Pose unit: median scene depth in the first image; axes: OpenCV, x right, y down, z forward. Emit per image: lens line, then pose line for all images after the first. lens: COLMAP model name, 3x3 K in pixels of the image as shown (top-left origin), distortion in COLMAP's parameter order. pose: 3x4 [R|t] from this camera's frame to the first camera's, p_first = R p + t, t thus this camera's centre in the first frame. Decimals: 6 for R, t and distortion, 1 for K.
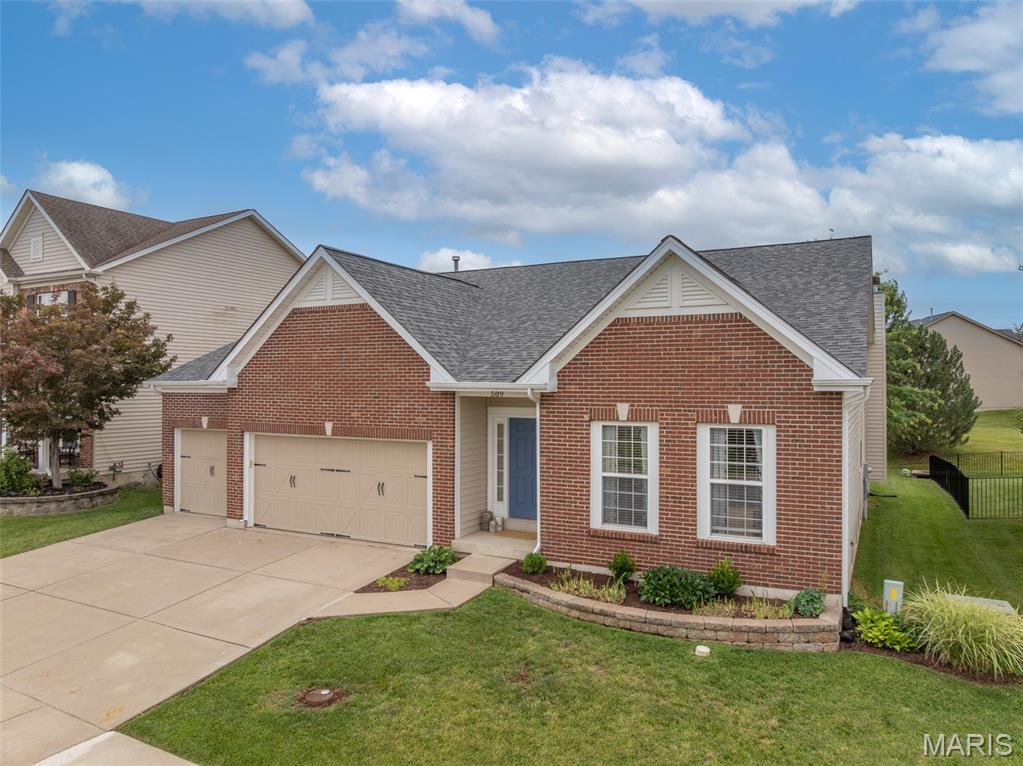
lens RADIAL K [[725.4, 0, 516.2], [0, 725.4, 381.4], [0, 0, 1]] dist [-0.033967, -0.003790]
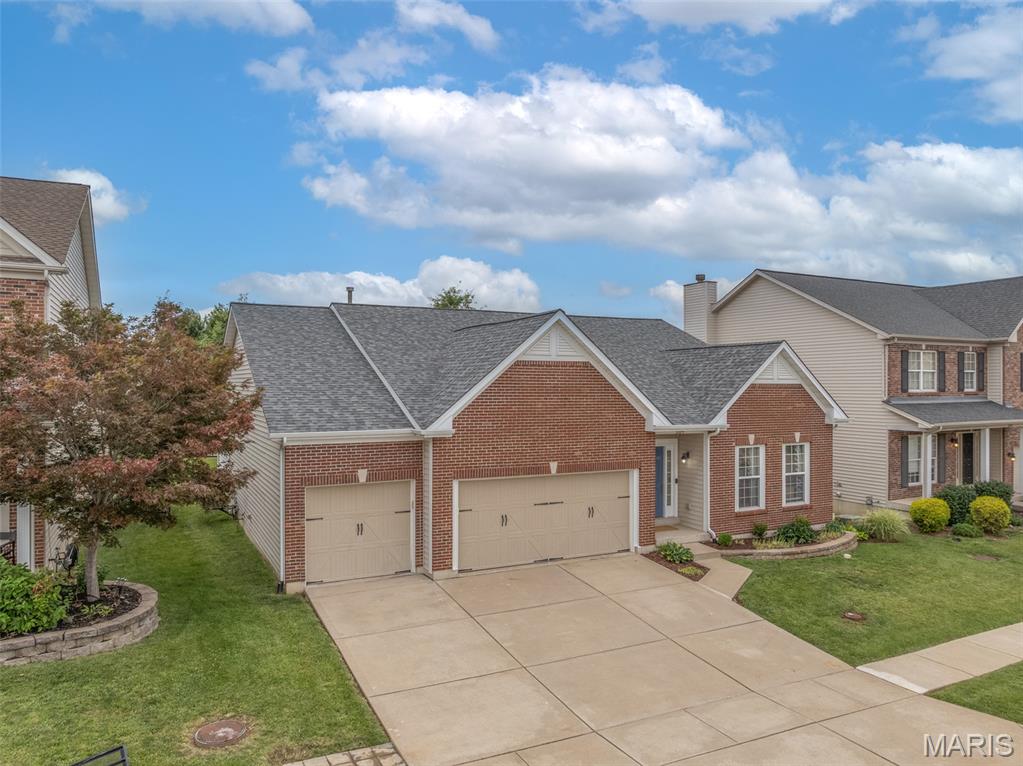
lens RADIAL K [[725.4, 0, 516.2], [0, 725.4, 381.4], [0, 0, 1]] dist [-0.033967, -0.003790]
pose [[0.577076, 0.004436, 0.816679, -1.501647], [-0.005840, 0.999982, -0.001306, -0.085301], [-0.816670, -0.004016, 0.577091, 0.464915]]
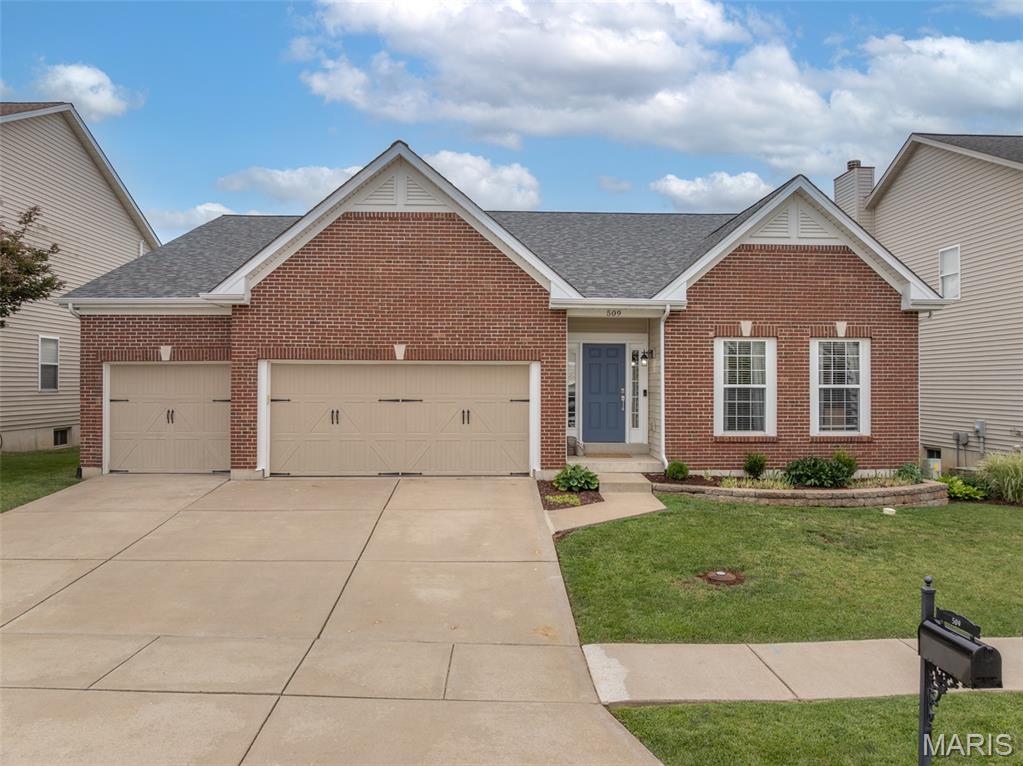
lens RADIAL K [[725.4, 0, 516.2], [0, 725.4, 381.4], [0, 0, 1]] dist [-0.033967, -0.003790]
pose [[0.867870, 0.003405, 0.496779, -0.695658], [-0.004713, 0.999988, 0.001379, 0.120396], [-0.496768, -0.003538, 0.867876, 0.202936]]
